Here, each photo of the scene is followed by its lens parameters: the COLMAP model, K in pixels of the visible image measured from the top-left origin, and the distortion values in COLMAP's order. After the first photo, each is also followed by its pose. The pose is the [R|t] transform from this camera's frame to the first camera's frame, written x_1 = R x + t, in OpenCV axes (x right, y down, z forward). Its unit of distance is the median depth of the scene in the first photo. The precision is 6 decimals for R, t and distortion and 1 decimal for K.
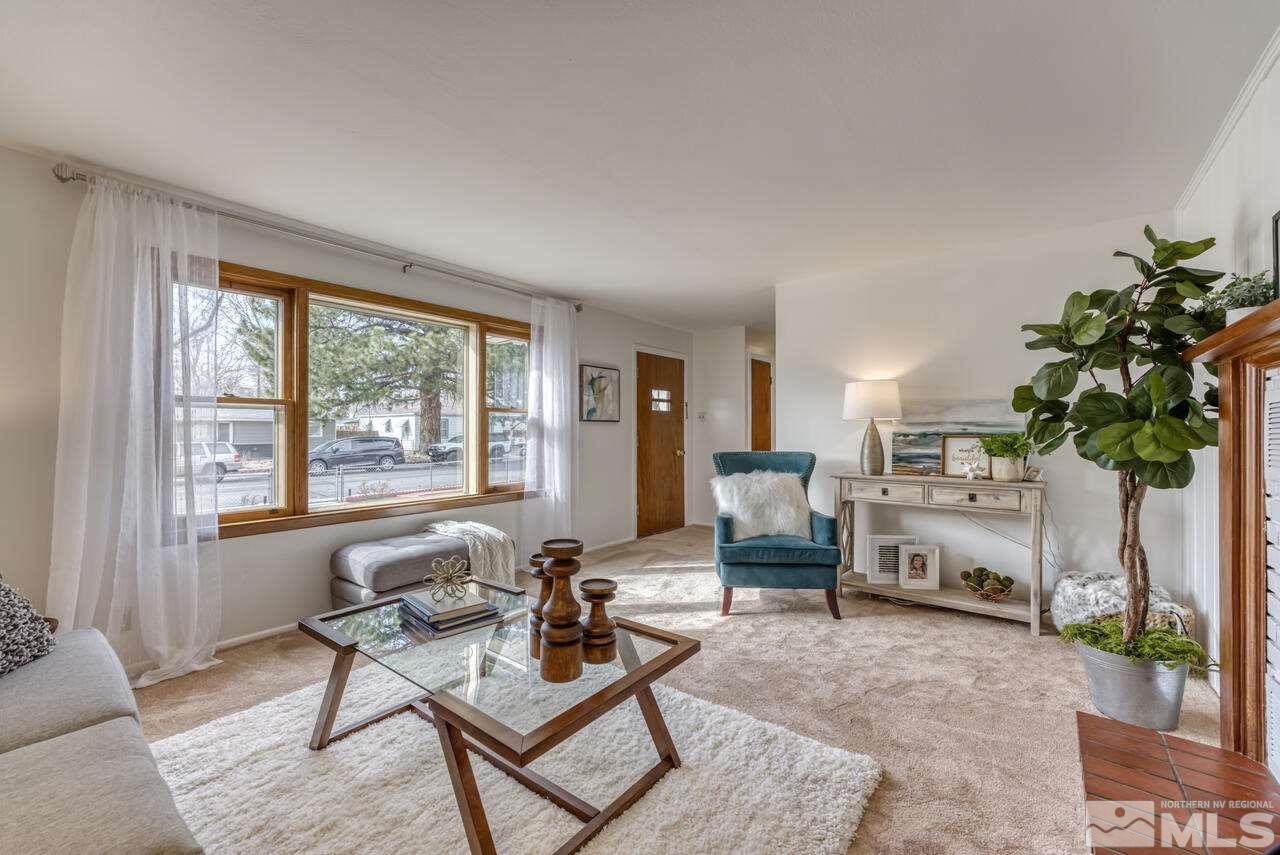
lens RADIAL K [[516.0, 0, 640.0], [0, 516.0, 427.5], [0, 0, 1]] dist [-0.002053, -0.000459]
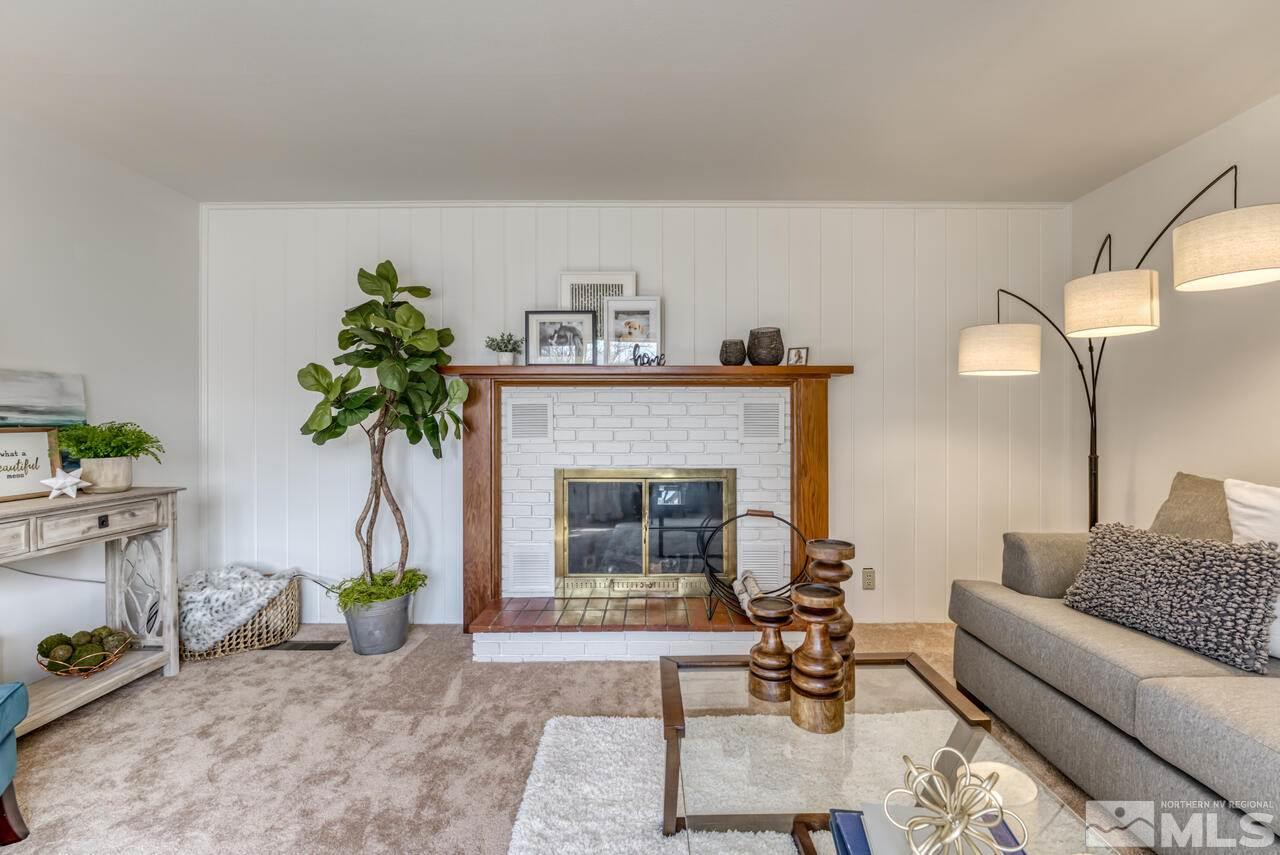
lens RADIAL K [[567.9, 0, 640.0], [0, 567.9, 427.5], [0, 0, 1]] dist [0.000132, 0.000034]
pose [[-0.618400, -0.009325, 0.785809, -0.347338], [-0.001030, 0.999938, 0.011056, 0.006854], [-0.785863, 0.006028, -0.618371, 0.903584]]
